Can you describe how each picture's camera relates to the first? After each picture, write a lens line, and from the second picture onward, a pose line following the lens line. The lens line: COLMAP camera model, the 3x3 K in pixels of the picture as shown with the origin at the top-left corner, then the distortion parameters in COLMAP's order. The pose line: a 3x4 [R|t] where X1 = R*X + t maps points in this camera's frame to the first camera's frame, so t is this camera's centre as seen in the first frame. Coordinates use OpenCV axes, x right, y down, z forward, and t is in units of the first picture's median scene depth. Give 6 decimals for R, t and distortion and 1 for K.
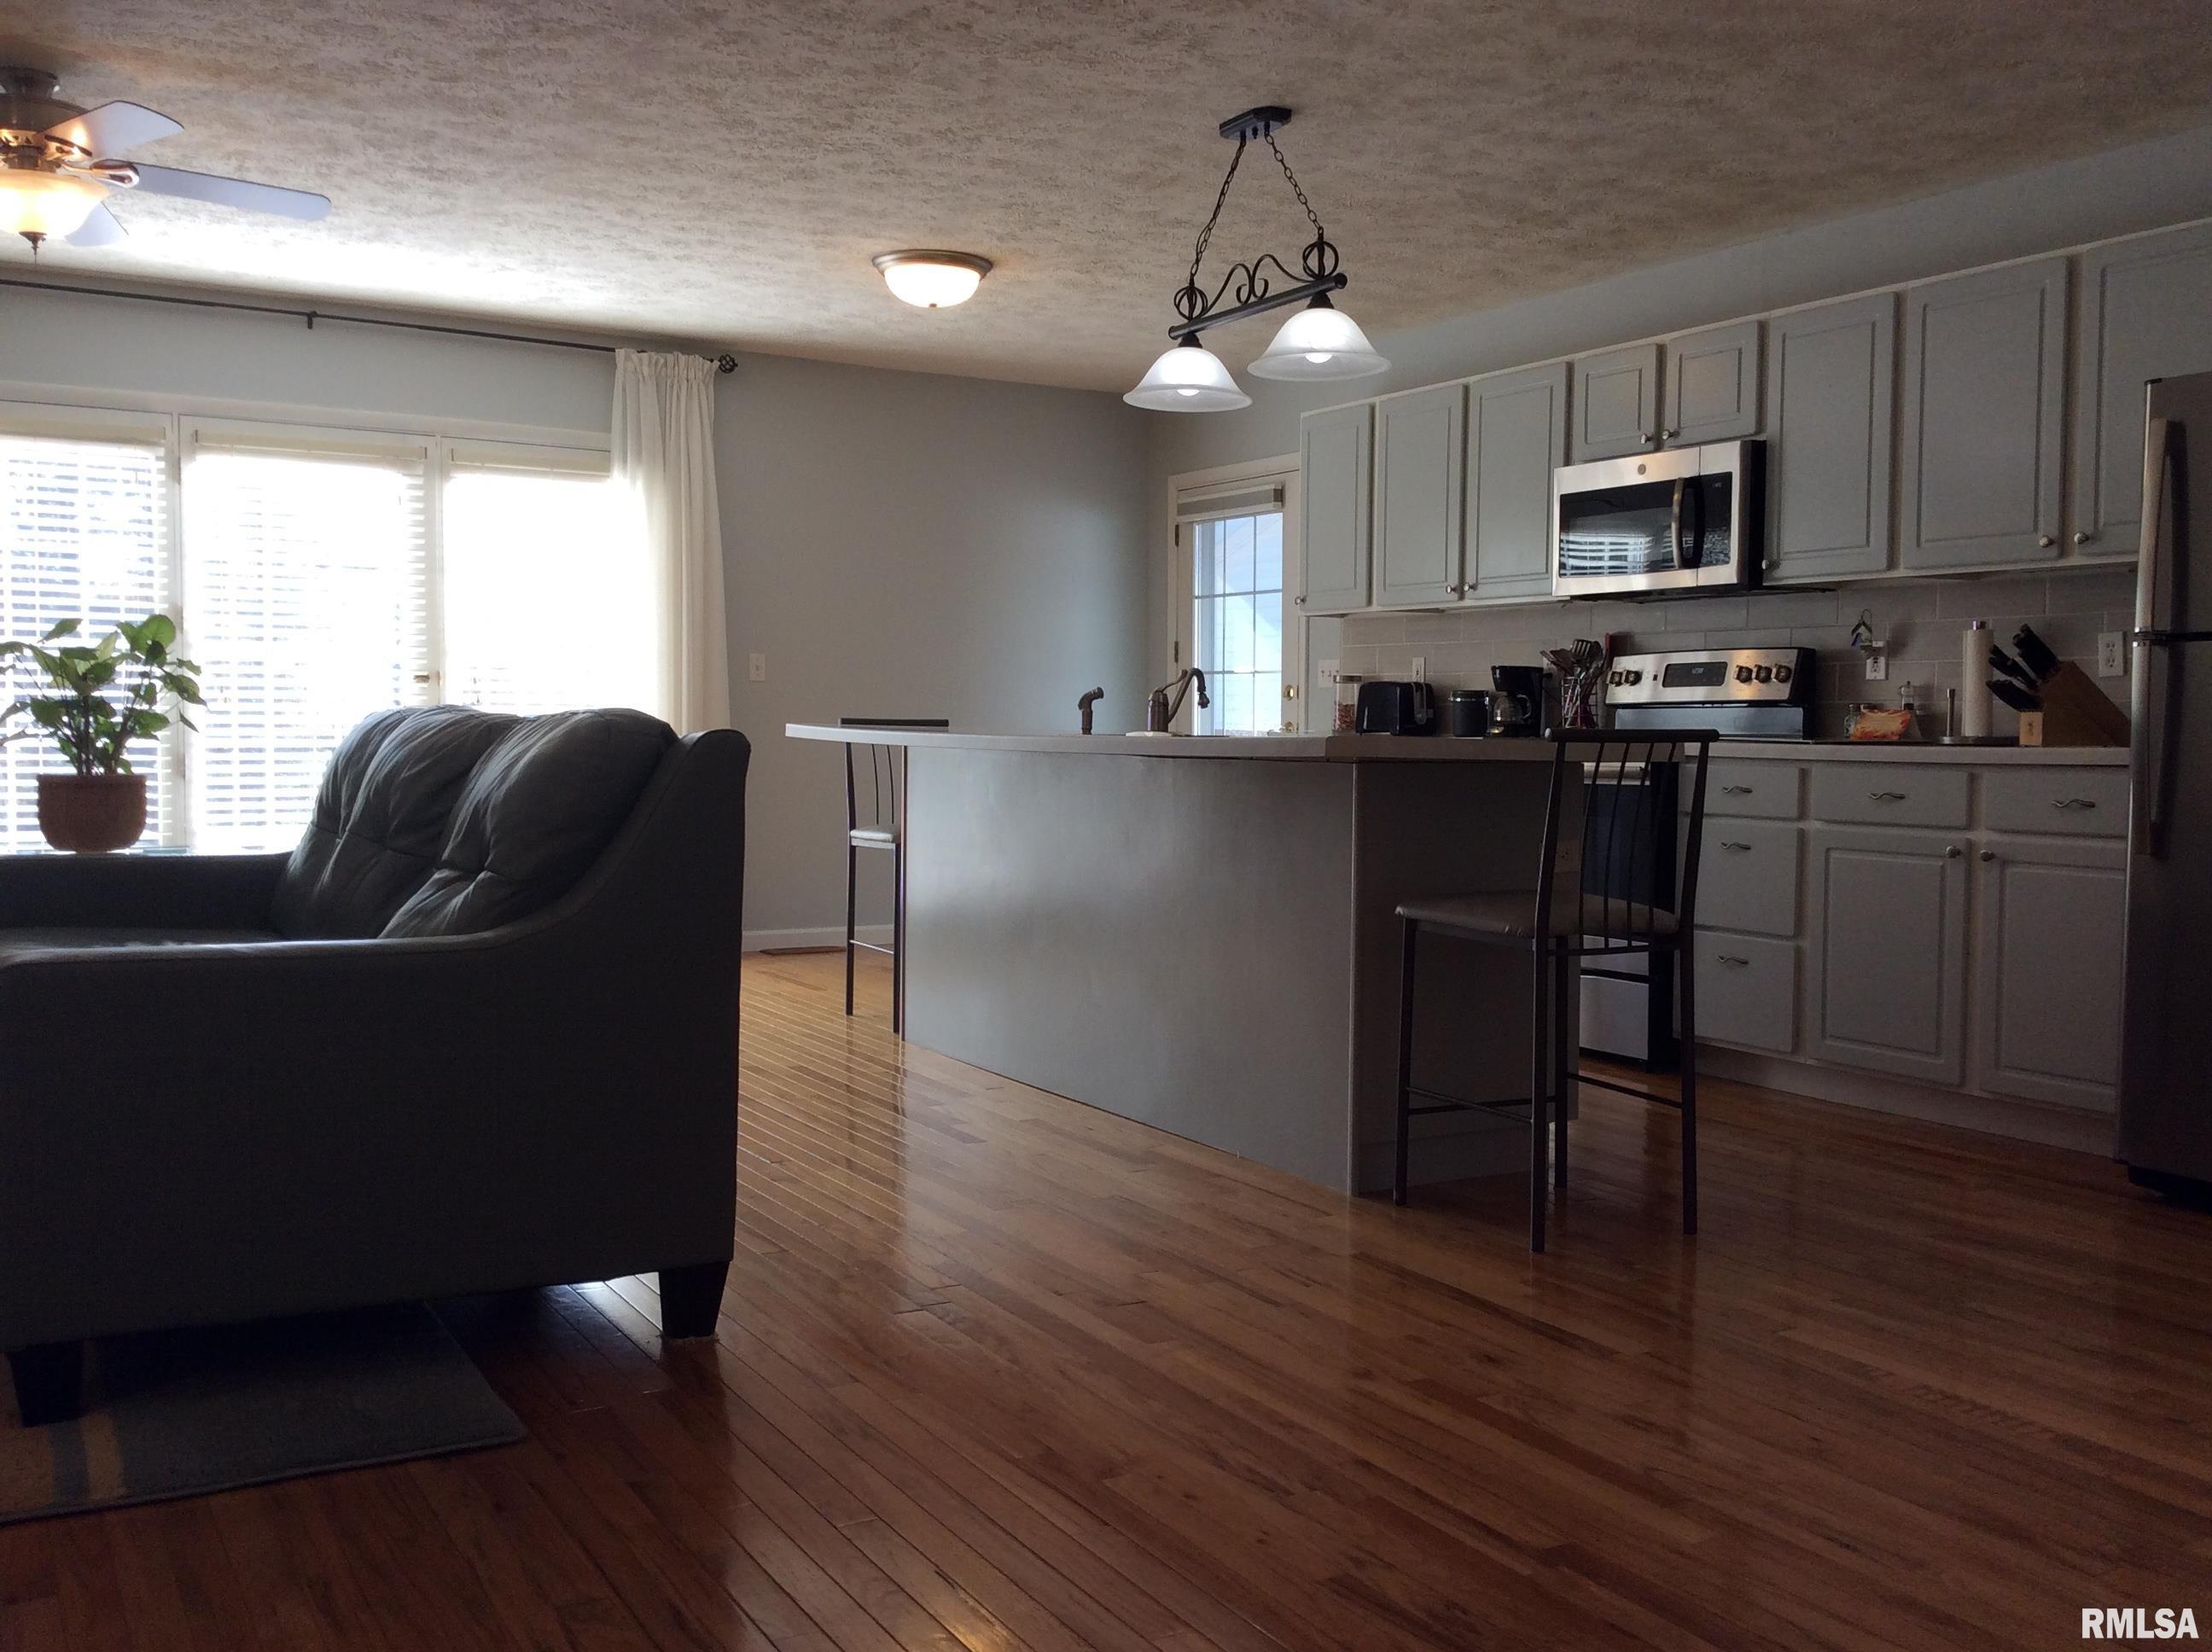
lens RADIAL K [[2014.8, 0, 1116.0], [0, 2014.8, 824.8], [0, 0, 1]] dist [0.107239, -0.178005]
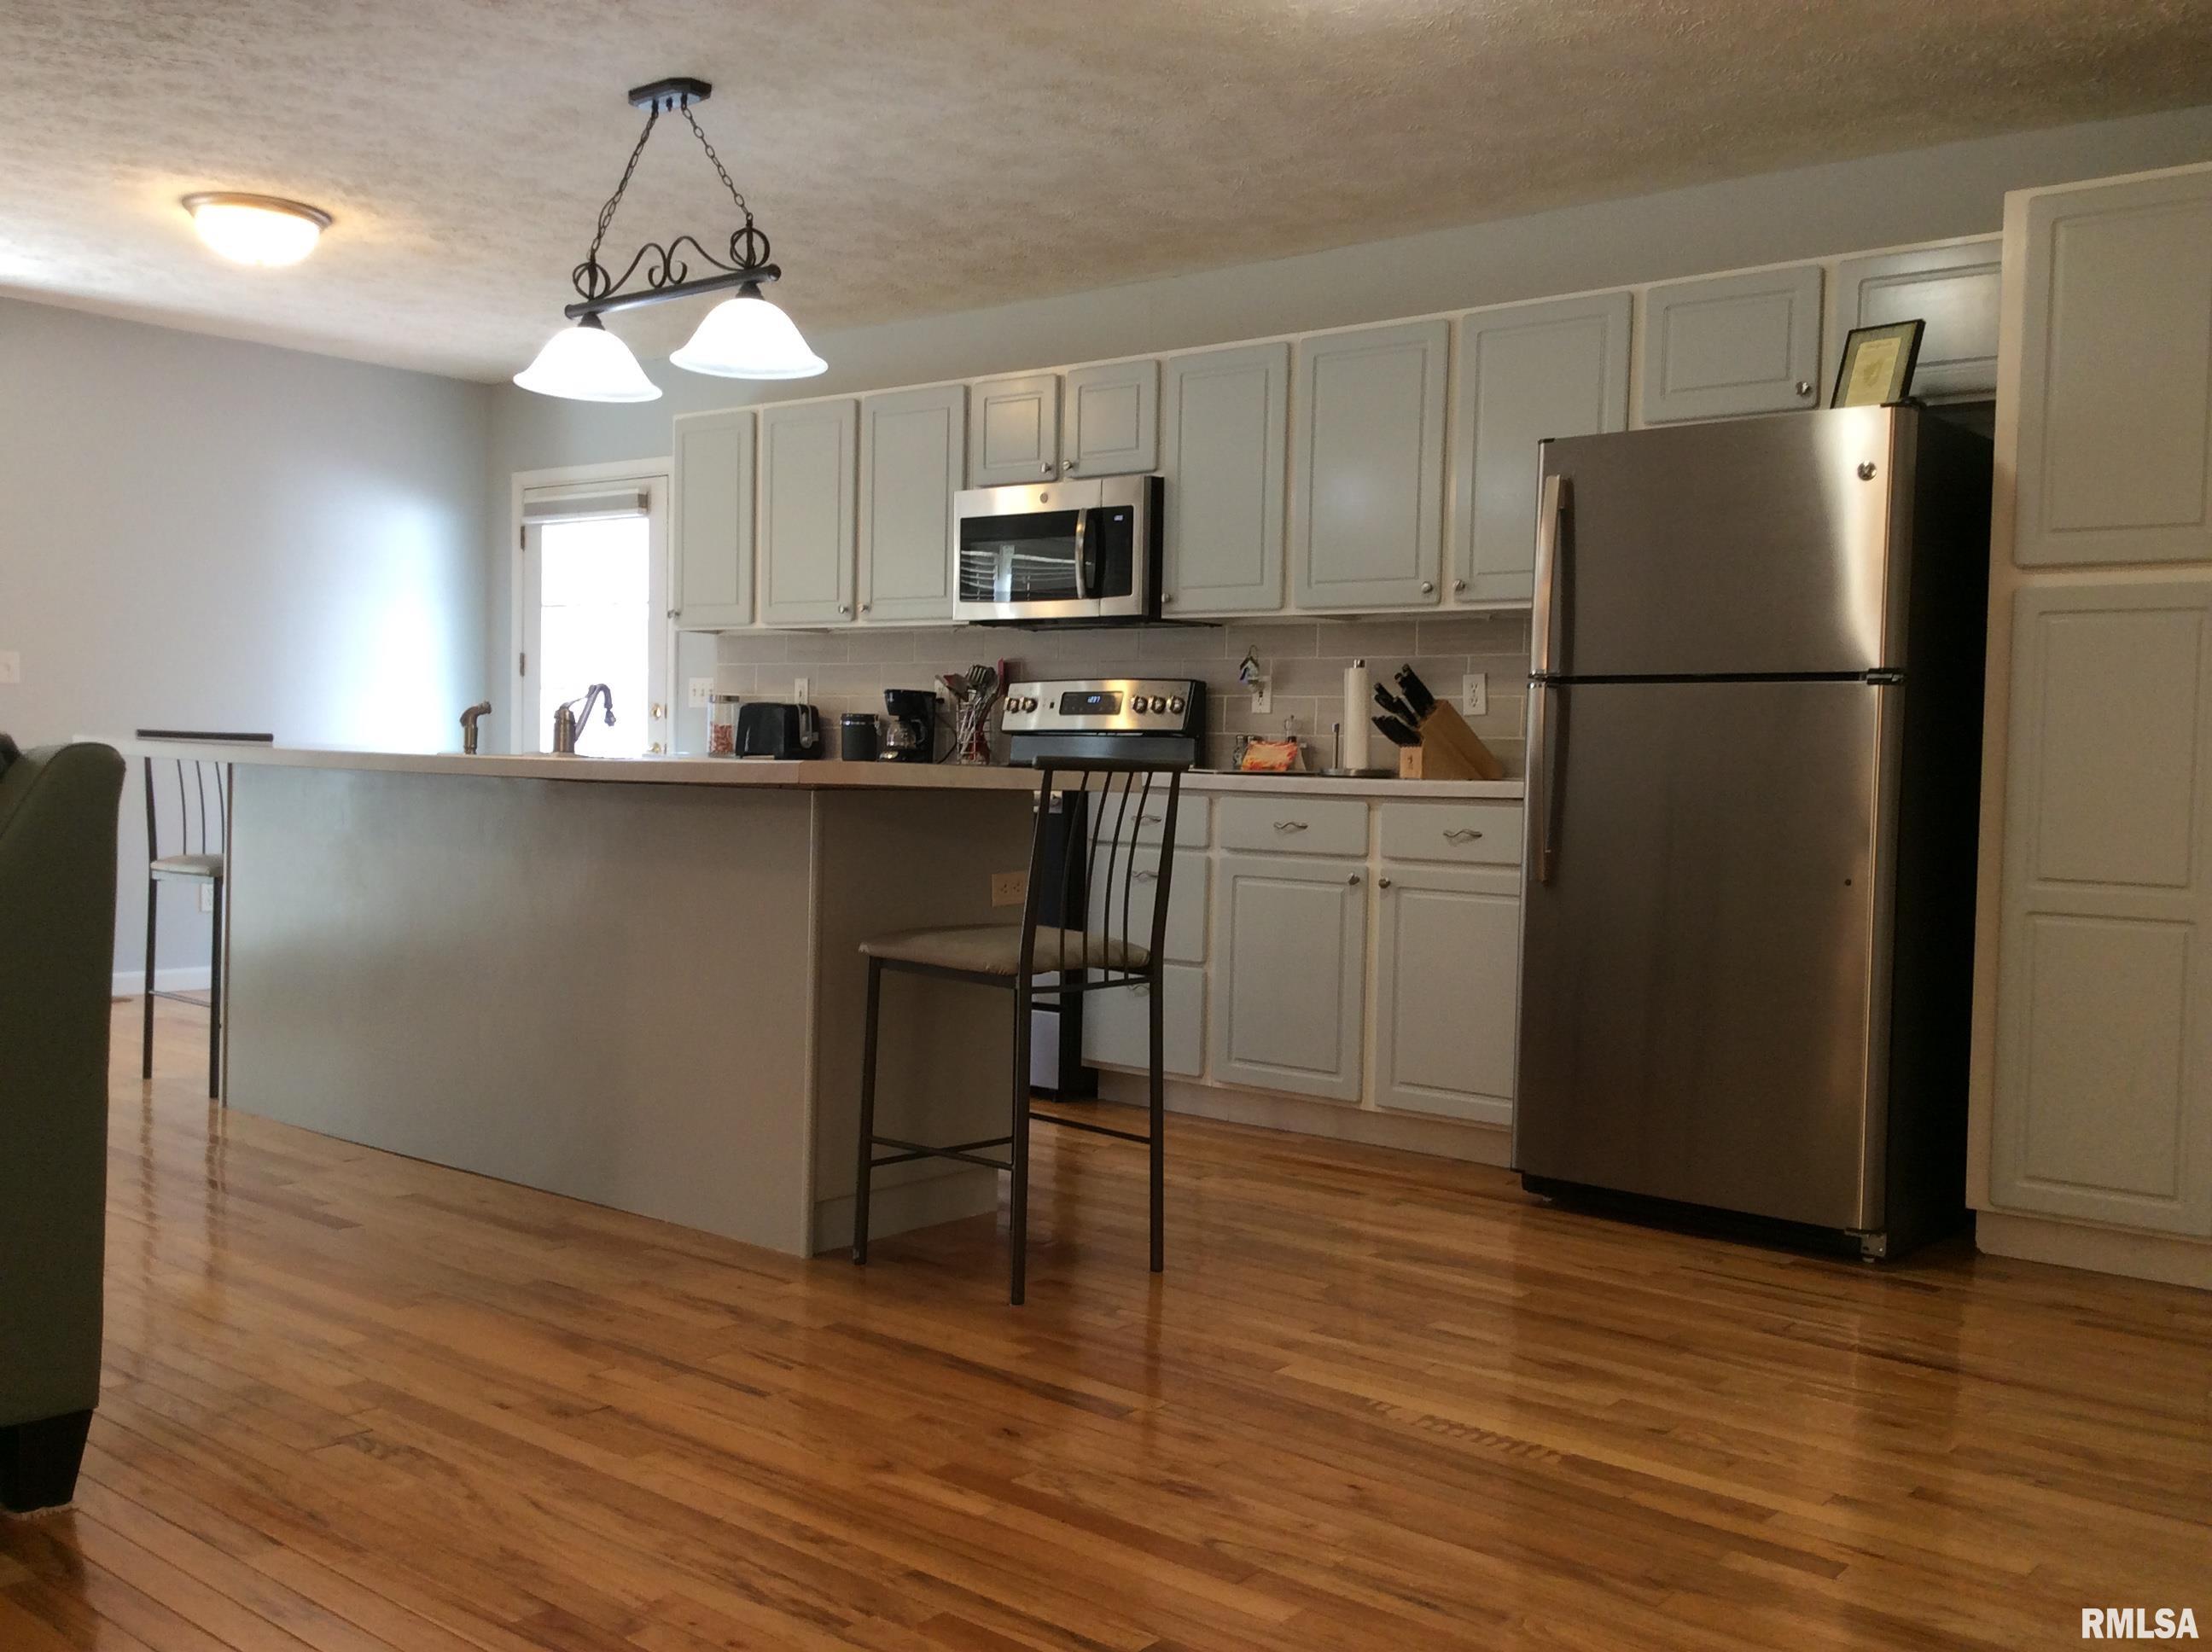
lens RADIAL K [[2014.8, 0, 1116.0], [0, 2014.8, 824.8], [0, 0, 1]] dist [0.107239, -0.178005]
pose [[0.940632, 0.002498, 0.339418, -0.052683], [0.001195, 0.999942, -0.010672, -0.003662], [-0.339425, 0.010443, 0.940575, 0.063168]]
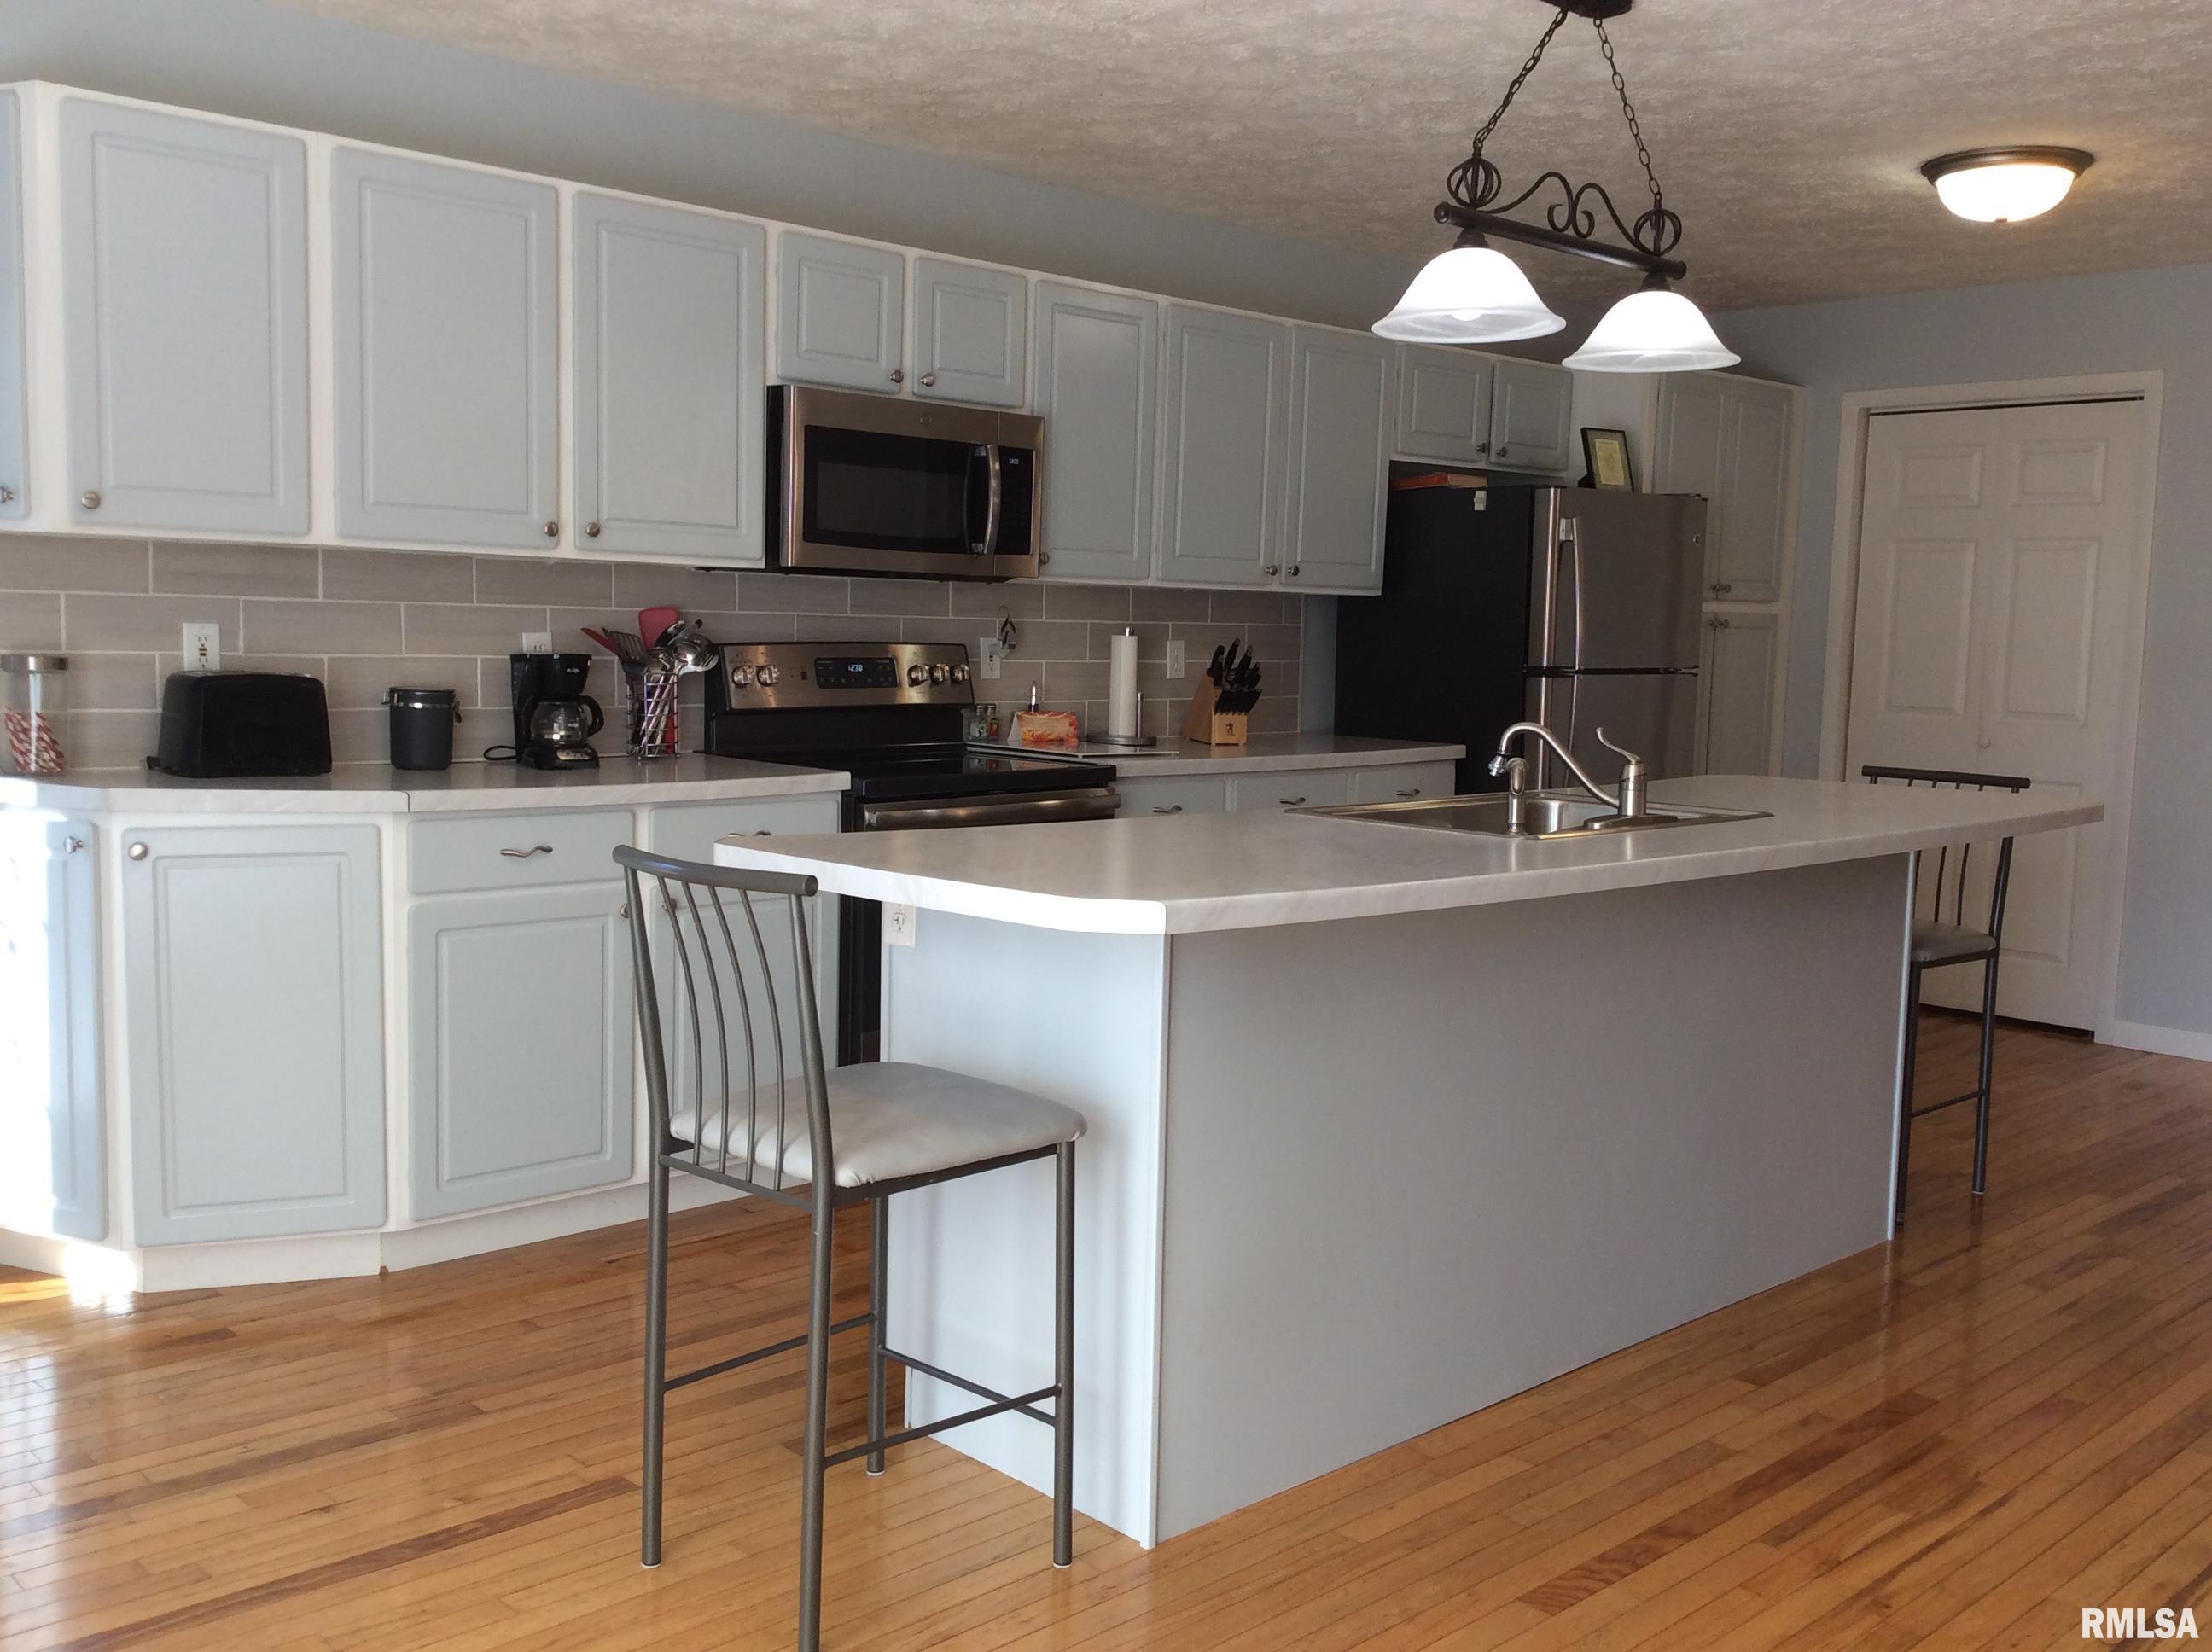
lens RADIAL K [[2014.8, 0, 1116.0], [0, 2014.8, 824.8], [0, 0, 1]] dist [0.107239, -0.178005]
pose [[-0.232869, -0.112228, 0.966011, -0.629558], [0.022007, 0.992457, 0.120605, -0.131106], [-0.972259, 0.049344, -0.228643, 1.306417]]
